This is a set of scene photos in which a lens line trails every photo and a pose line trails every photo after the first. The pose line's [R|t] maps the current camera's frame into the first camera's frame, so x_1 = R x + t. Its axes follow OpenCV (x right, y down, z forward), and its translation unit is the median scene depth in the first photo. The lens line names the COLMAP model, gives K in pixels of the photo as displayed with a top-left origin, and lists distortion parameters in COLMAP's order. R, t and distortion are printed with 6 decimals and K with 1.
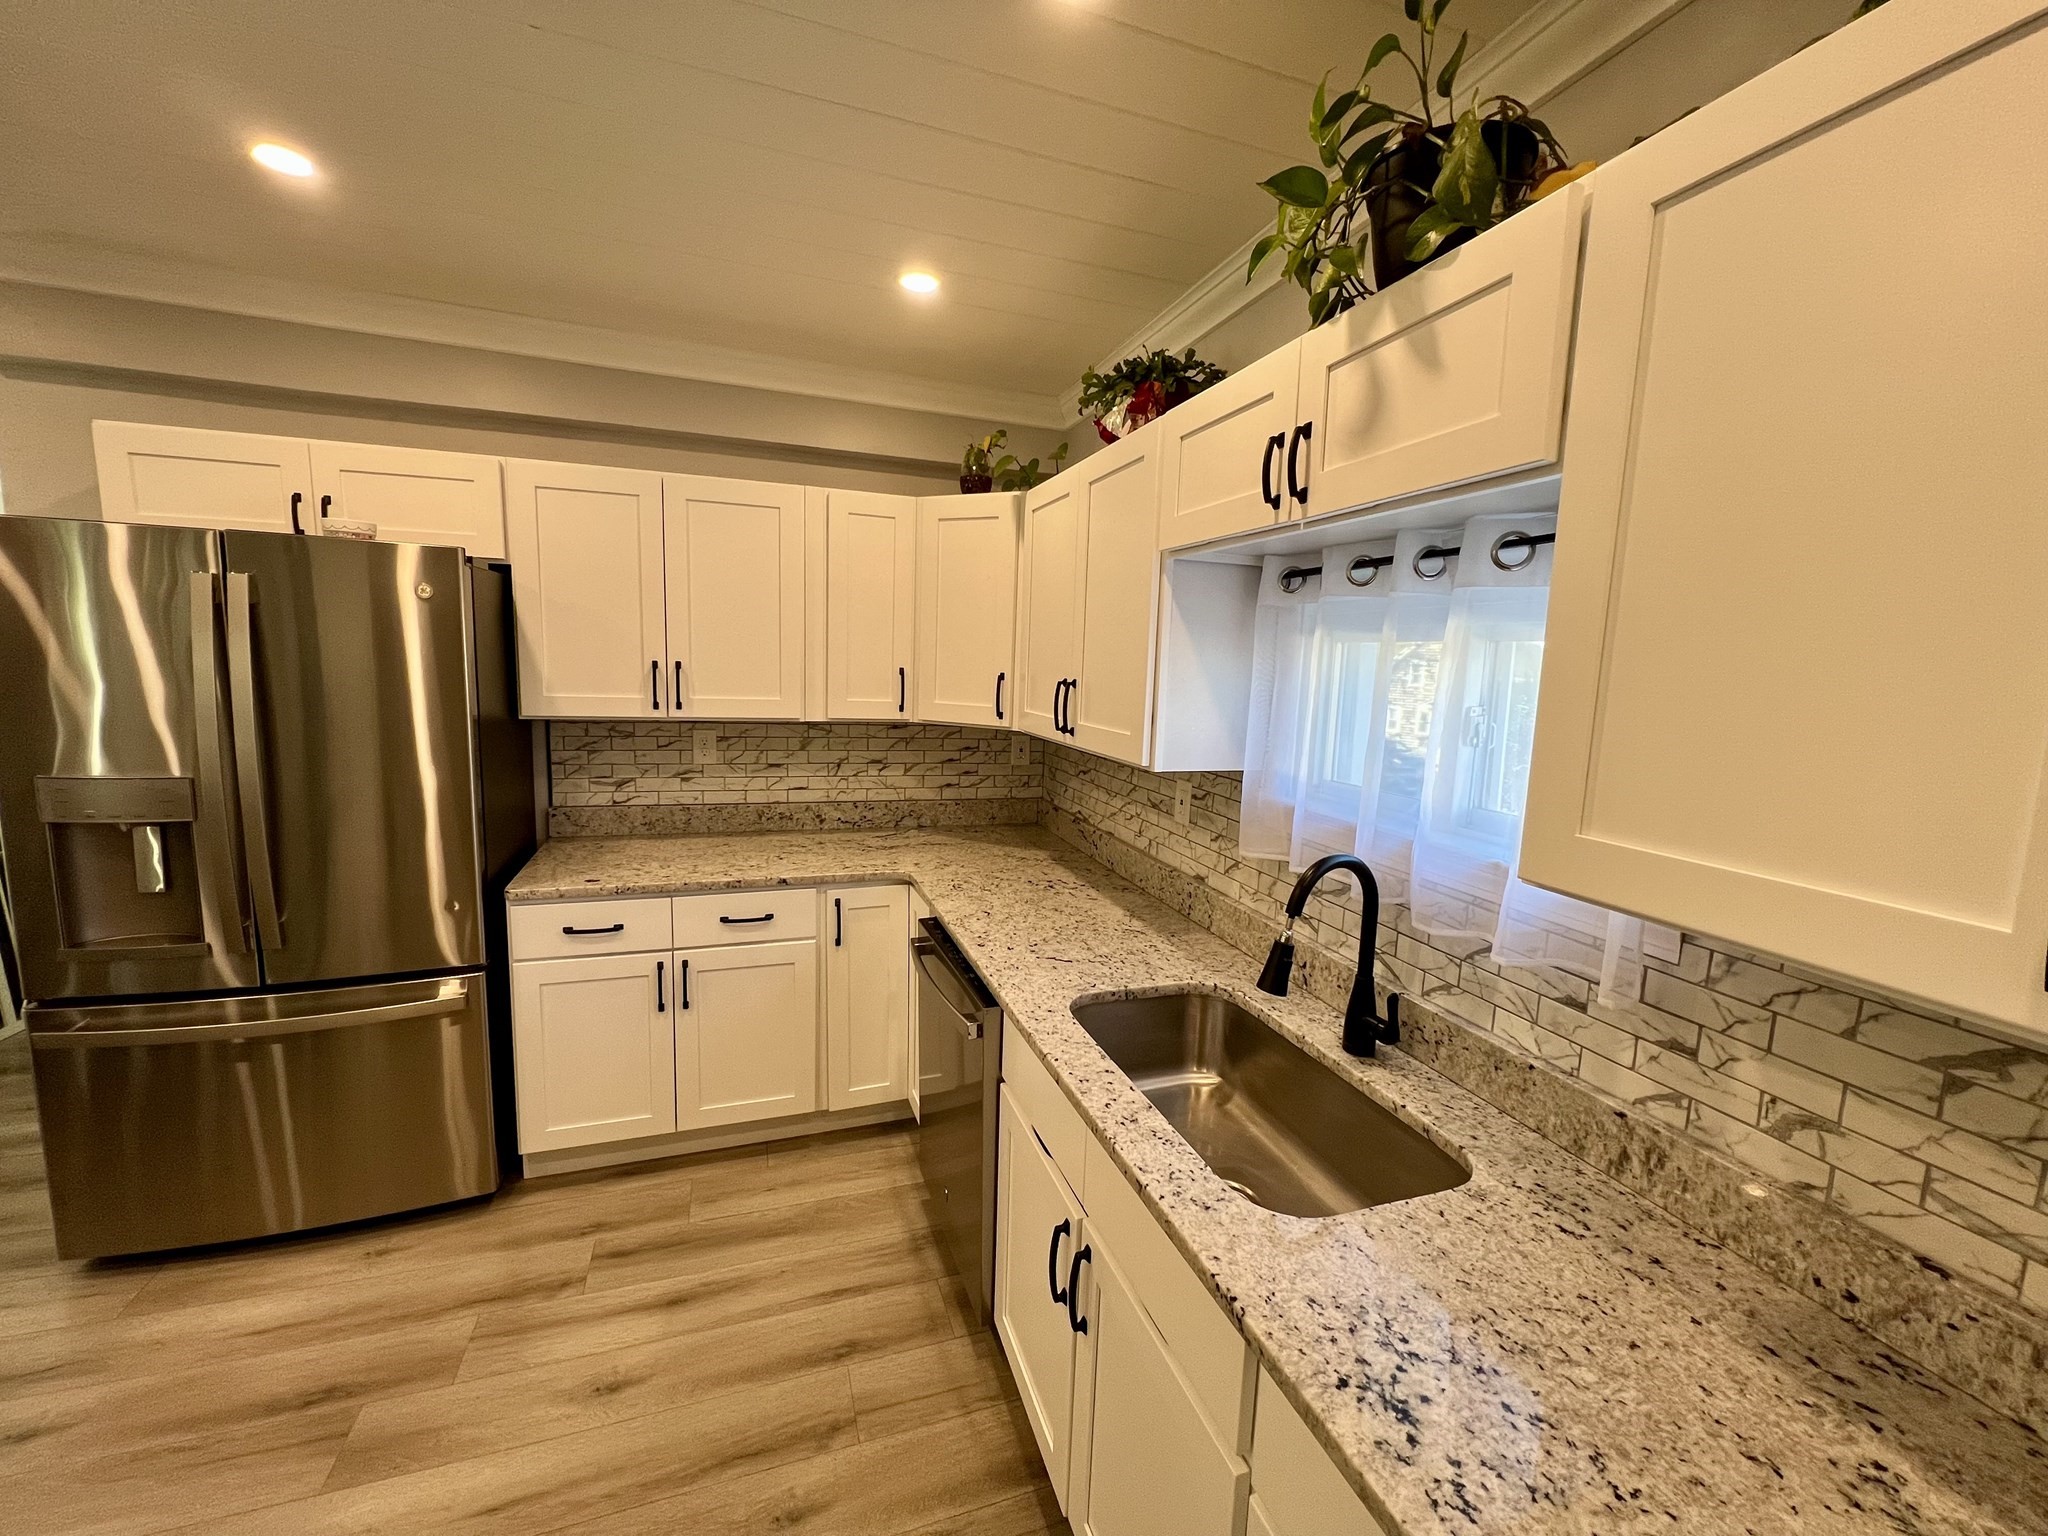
lens RADIAL K [[819.3, 0, 1027.5], [0, 819.3, 769.8], [0, 0, 1]] dist [-0.001635, 0.000094]
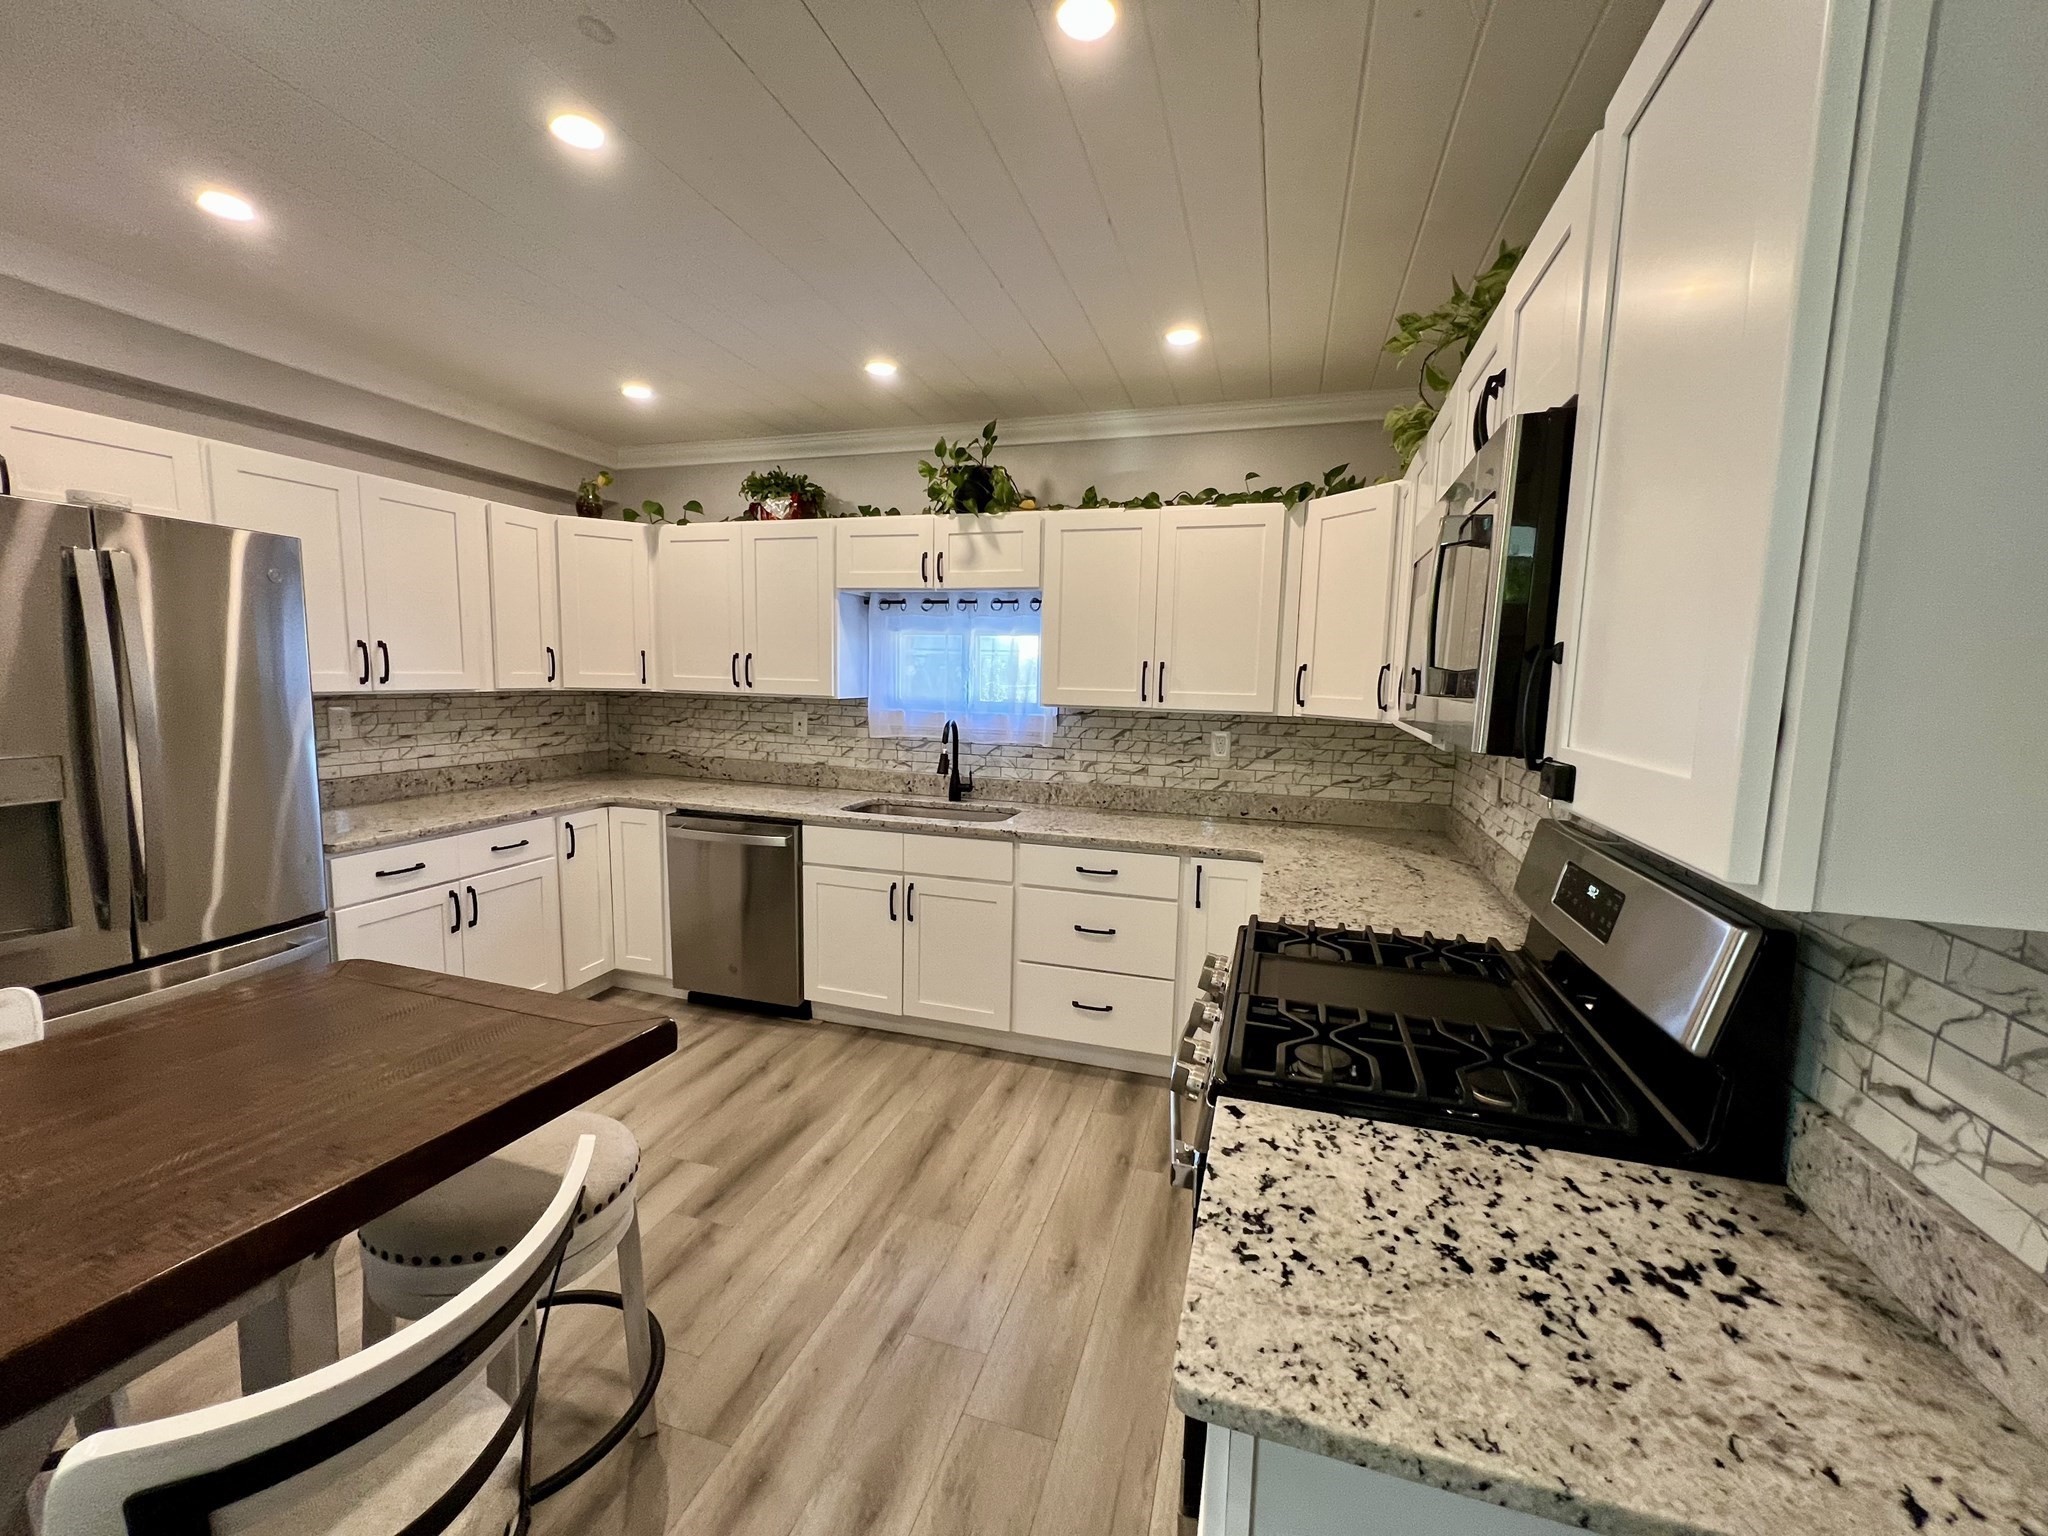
lens RADIAL K [[819.3, 0, 1027.5], [0, 819.3, 769.8], [0, 0, 1]] dist [-0.001635, 0.000094]
pose [[0.586549, -0.118146, 0.801250, -0.939952], [0.104454, 0.992076, 0.069819, 0.065643], [-0.803150, 0.042741, 0.594242, -0.424593]]
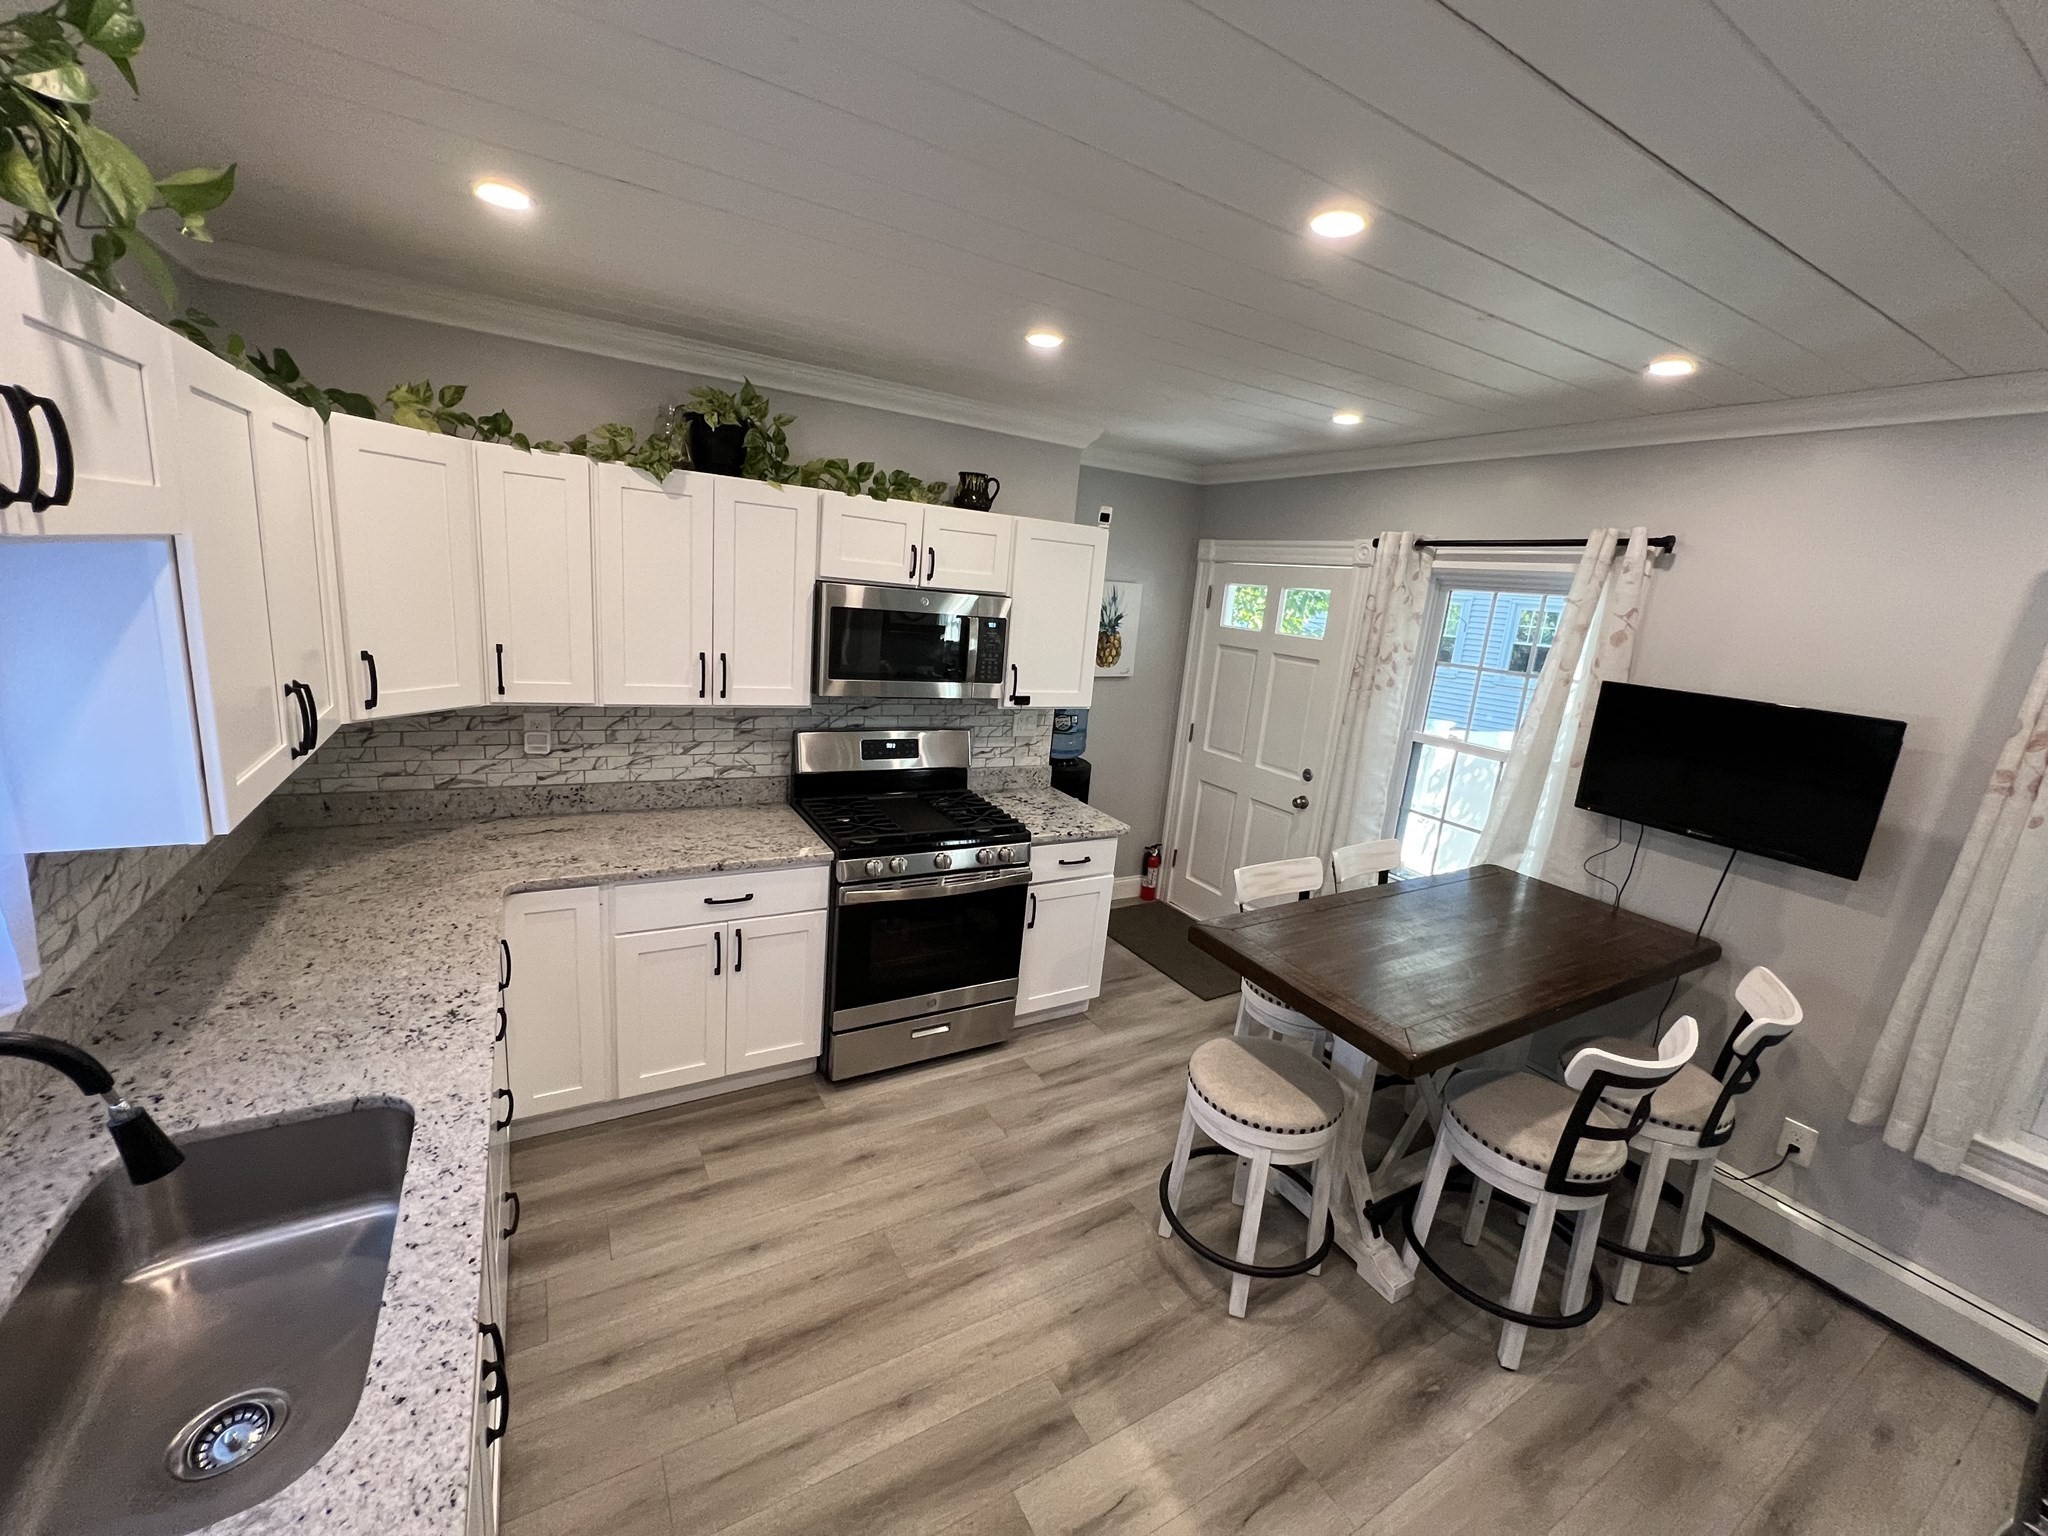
lens RADIAL K [[819.3, 0, 1027.5], [0, 819.3, 769.8], [0, 0, 1]] dist [-0.001635, 0.000094]
pose [[-0.972222, -0.075176, -0.221661, -0.169994], [-0.149037, 0.929051, 0.338604, -0.265549], [0.180480, 0.362234, -0.914447, 1.018971]]
